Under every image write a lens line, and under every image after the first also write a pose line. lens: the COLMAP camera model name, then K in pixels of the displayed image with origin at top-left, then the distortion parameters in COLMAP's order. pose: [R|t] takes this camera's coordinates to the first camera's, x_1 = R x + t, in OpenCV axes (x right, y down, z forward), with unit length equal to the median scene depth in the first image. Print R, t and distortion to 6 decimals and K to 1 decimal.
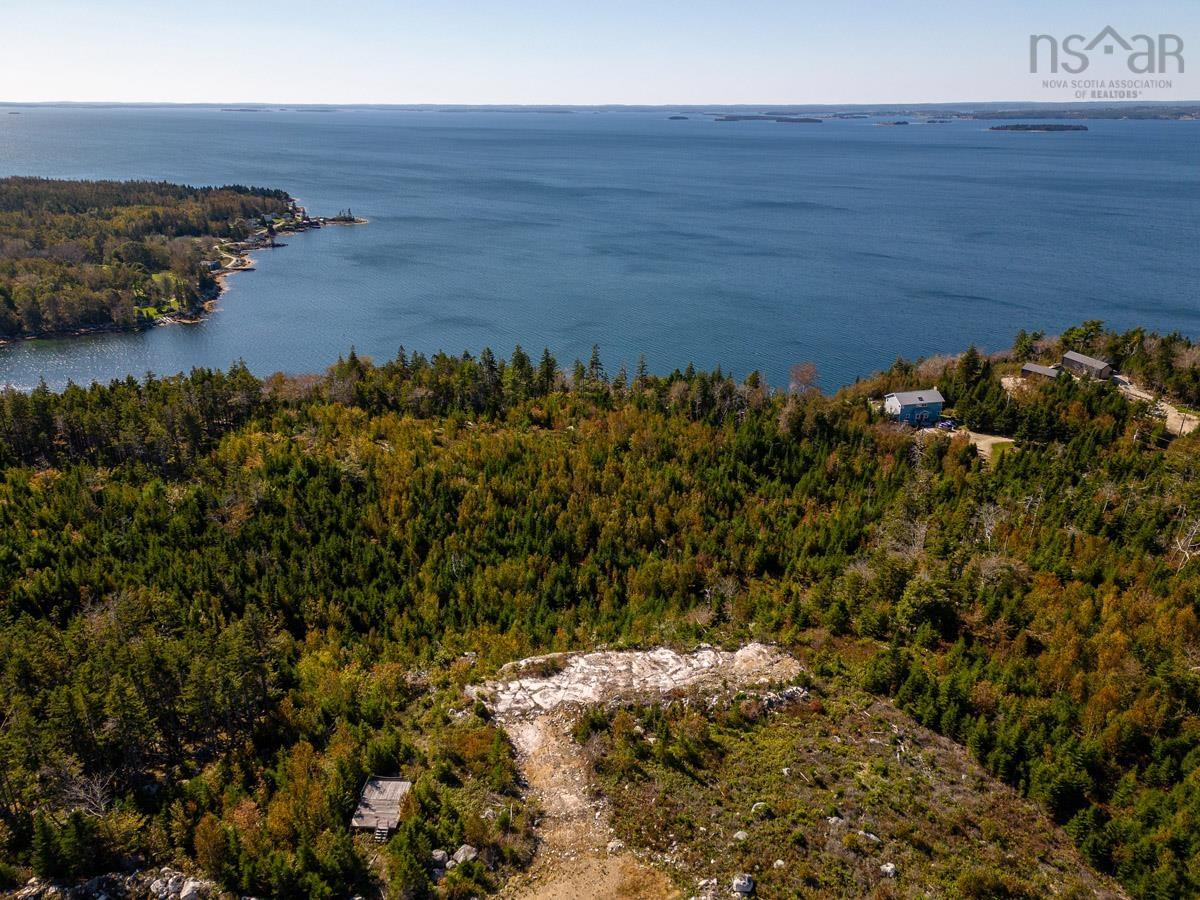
lens RADIAL K [[858.4, 0, 600.0], [0, 858.4, 450.0], [0, 0, 1]] dist [0.078927, -0.071677]
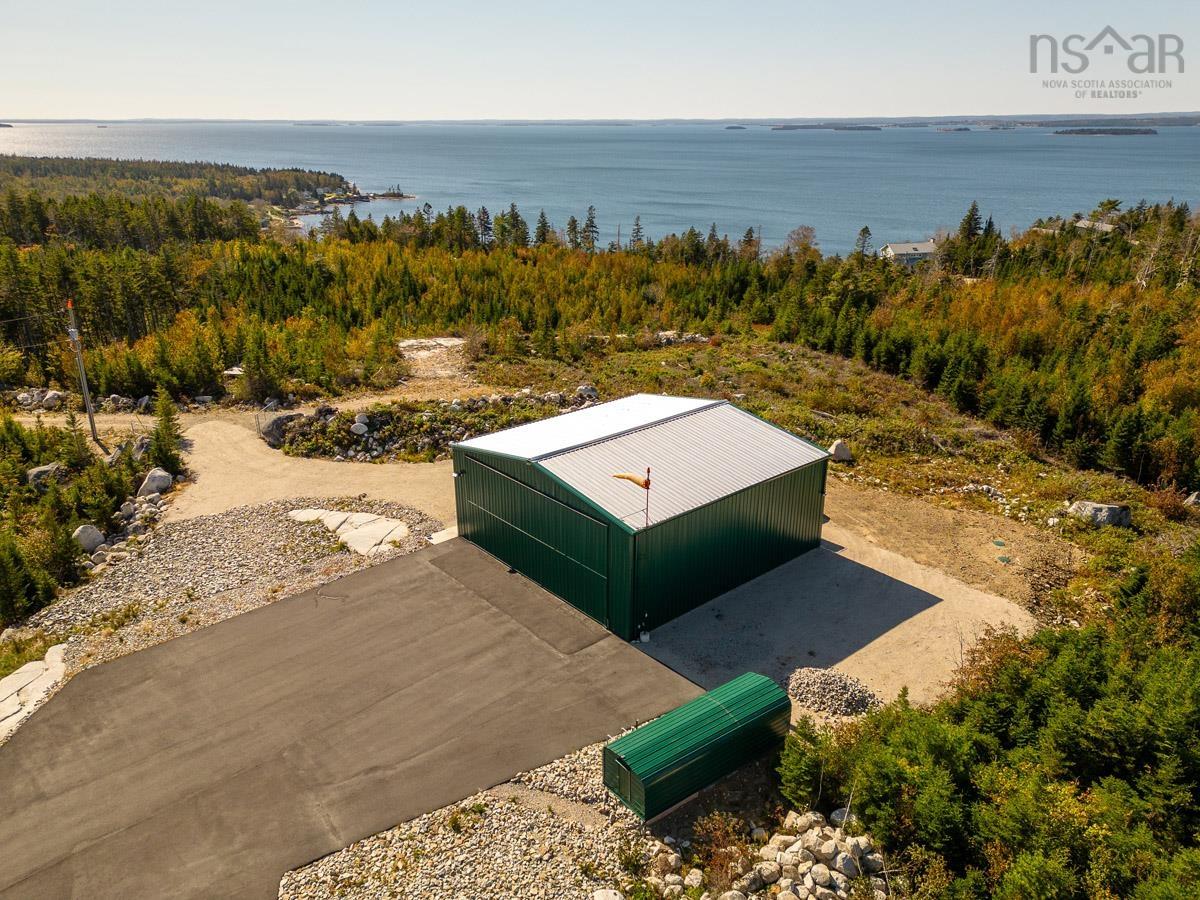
lens RADIAL K [[850.6, 0, 600.0], [0, 850.6, 450.0], [0, 0, 1]] dist [0.078454, -0.071314]
pose [[0.998101, 0.025450, -0.056099, 0.075471], [-0.025626, 0.999669, -0.002427, 0.180236], [0.056019, 0.003861, 0.998422, 0.009993]]
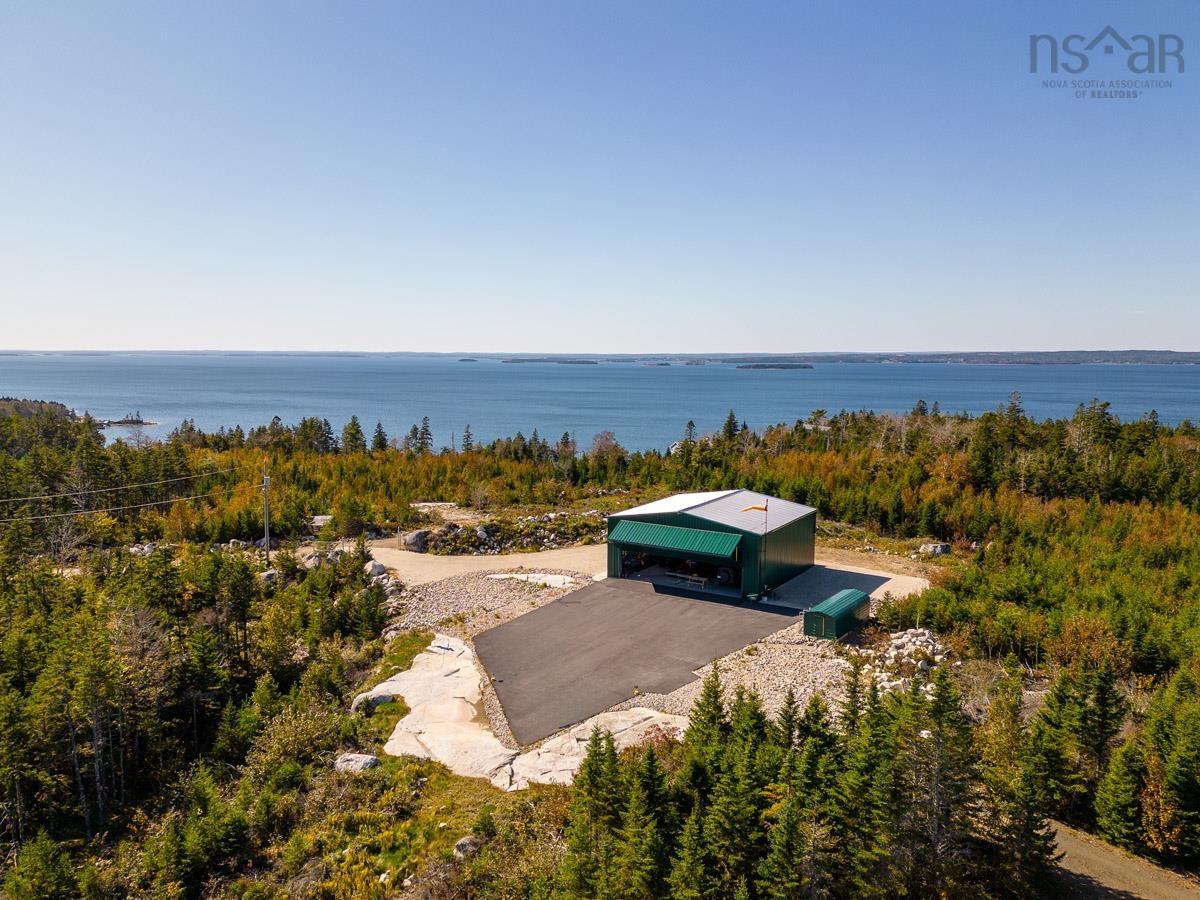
lens RADIAL K [[844.1, 0, 594.6], [0, 844.1, 427.9], [0, 0, 1]] dist [0.086867, -0.072453]
pose [[0.973553, -0.009686, 0.228255, -0.048279], [0.072890, 0.960055, -0.270152, 0.233784], [-0.216521, 0.279645, 0.935370, -0.105747]]
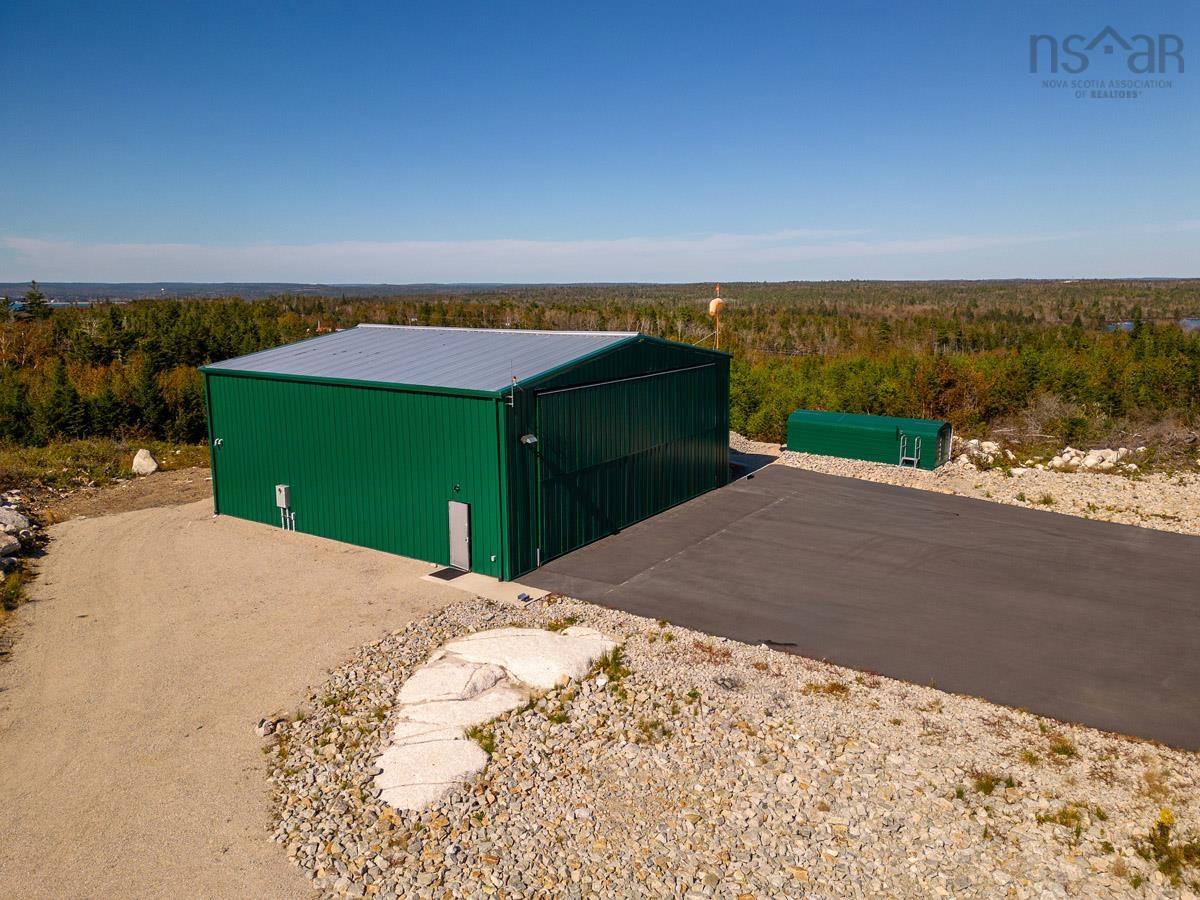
lens RADIAL K [[846.2, 0, 602.9], [0, 846.2, 423.0], [0, 0, 1]] dist [0.073917, -0.062569]
pose [[-0.193897, -0.144643, 0.970300, -0.070375], [0.360496, 0.909366, 0.207598, 0.166149], [-0.912385, 0.390042, -0.124180, 0.208533]]
